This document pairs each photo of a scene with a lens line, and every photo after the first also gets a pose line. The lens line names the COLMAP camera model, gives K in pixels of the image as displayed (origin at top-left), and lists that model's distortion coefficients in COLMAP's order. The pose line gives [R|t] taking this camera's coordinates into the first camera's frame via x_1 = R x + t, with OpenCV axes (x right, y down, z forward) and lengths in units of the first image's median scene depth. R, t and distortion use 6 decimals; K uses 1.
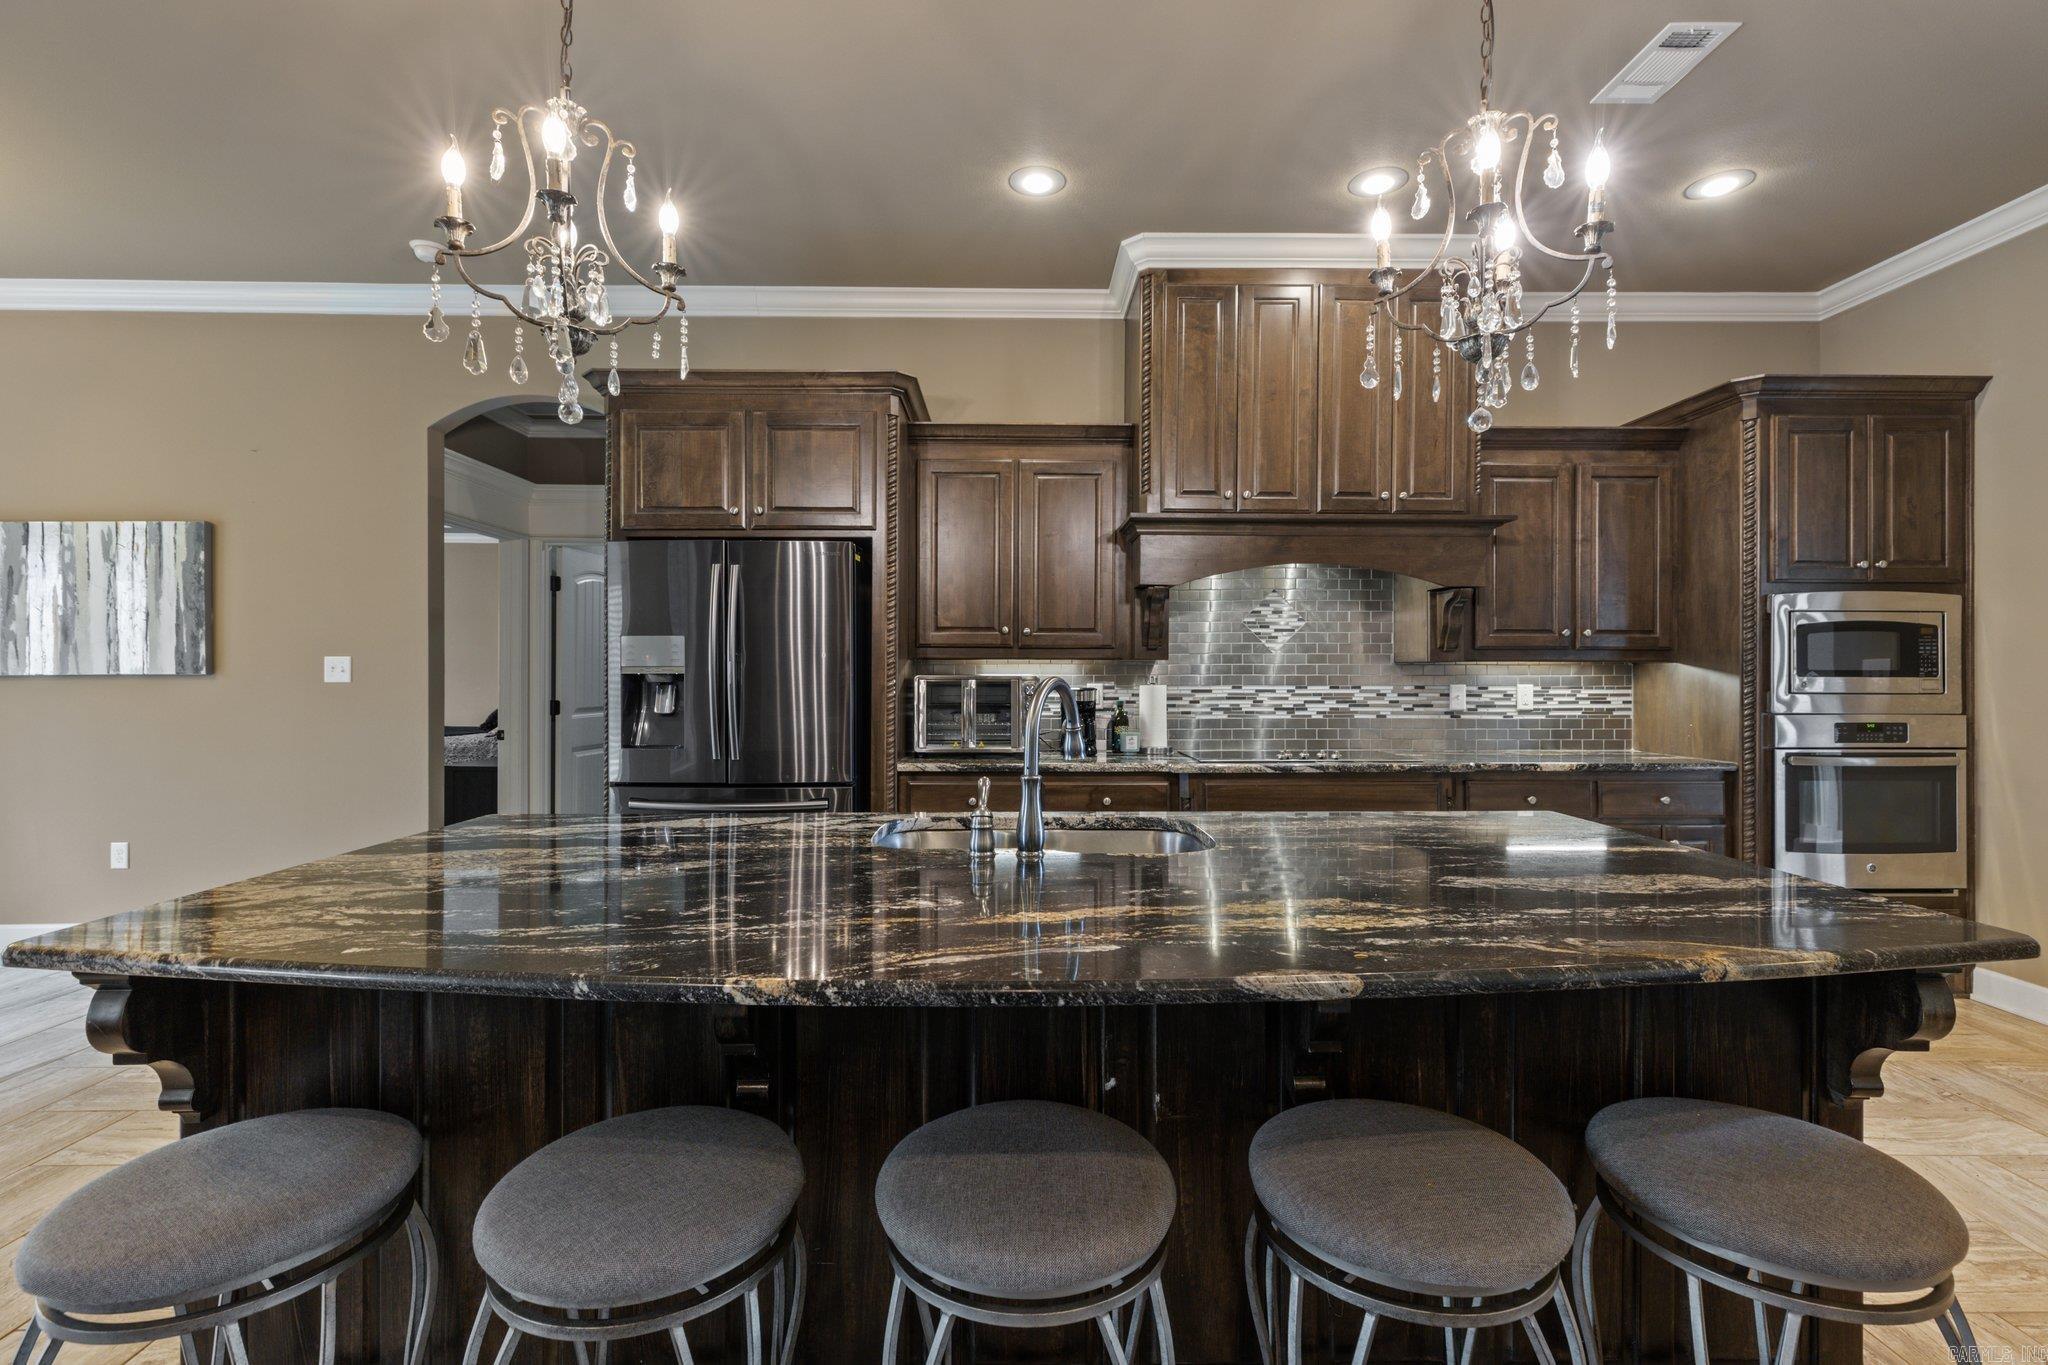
lens RADIAL K [[921.0, 0, 1020.3], [0, 921.0, 674.0], [0, 0, 1]] dist [0.004533, -0.000172]
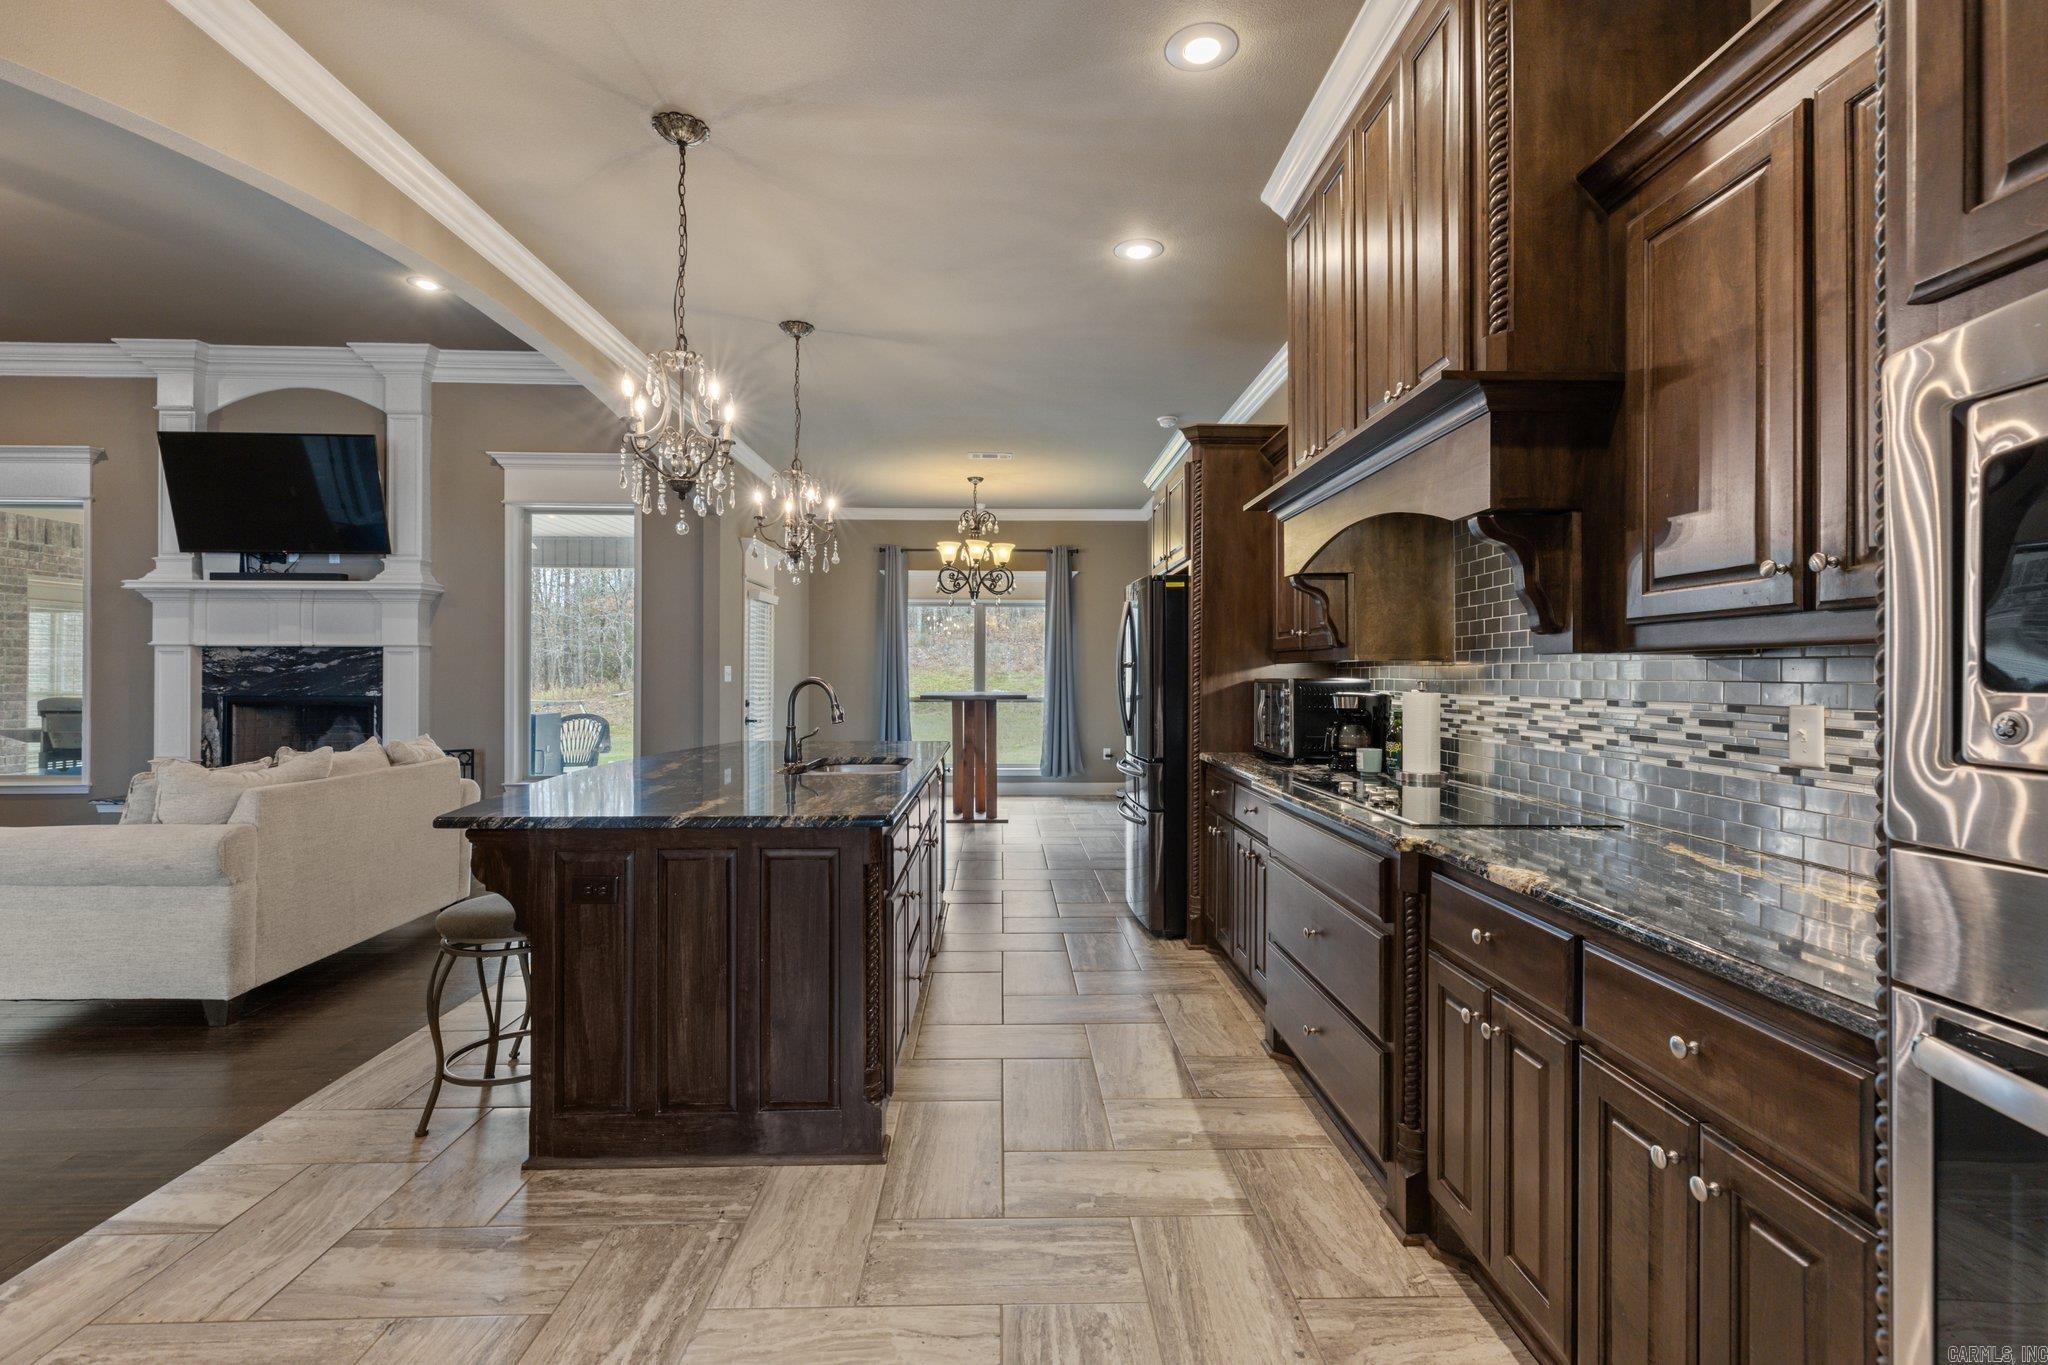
lens RADIAL K [[921.0, 0, 1020.3], [0, 921.0, 674.0], [0, 0, 1]] dist [0.004533, -0.000172]
pose [[0.019284, -0.001894, -0.999812, 0.959841], [-0.005823, 0.999981, -0.002006, 0.000075], [0.999797, 0.005861, 0.019272, 0.683485]]
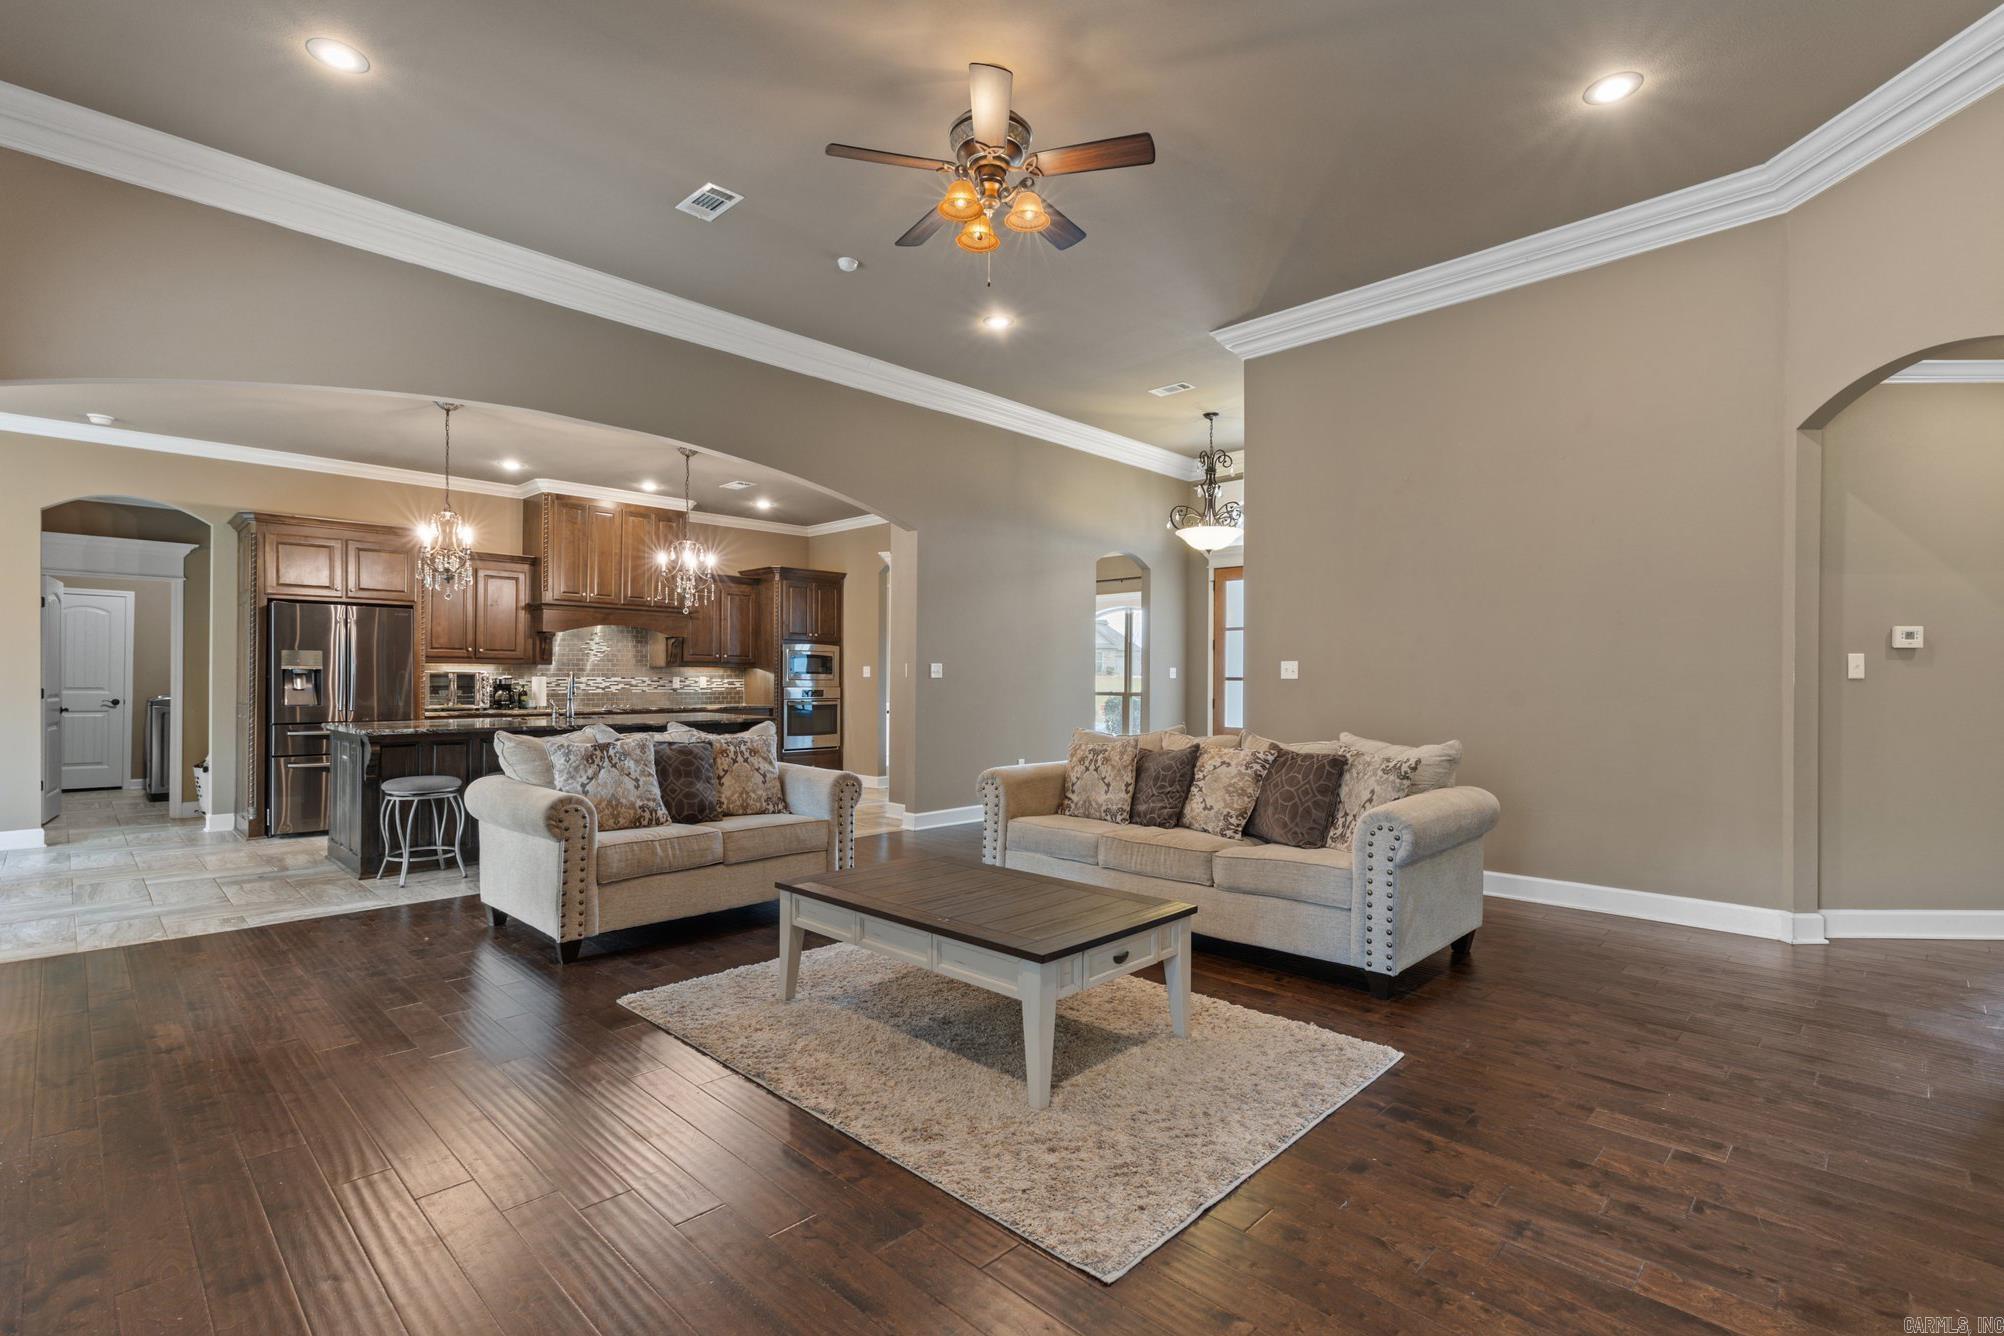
lens RADIAL K [[930.7, 0, 1002.0], [0, 930.7, 668.0], [0, 0, 1]] dist [-0.001272, -0.000094]
pose [[0.702746, 0.009099, 0.711382, -0.655438], [-0.002095, 0.999940, -0.010720, 0.012994], [-0.711437, 0.006043, 0.702724, -1.310862]]
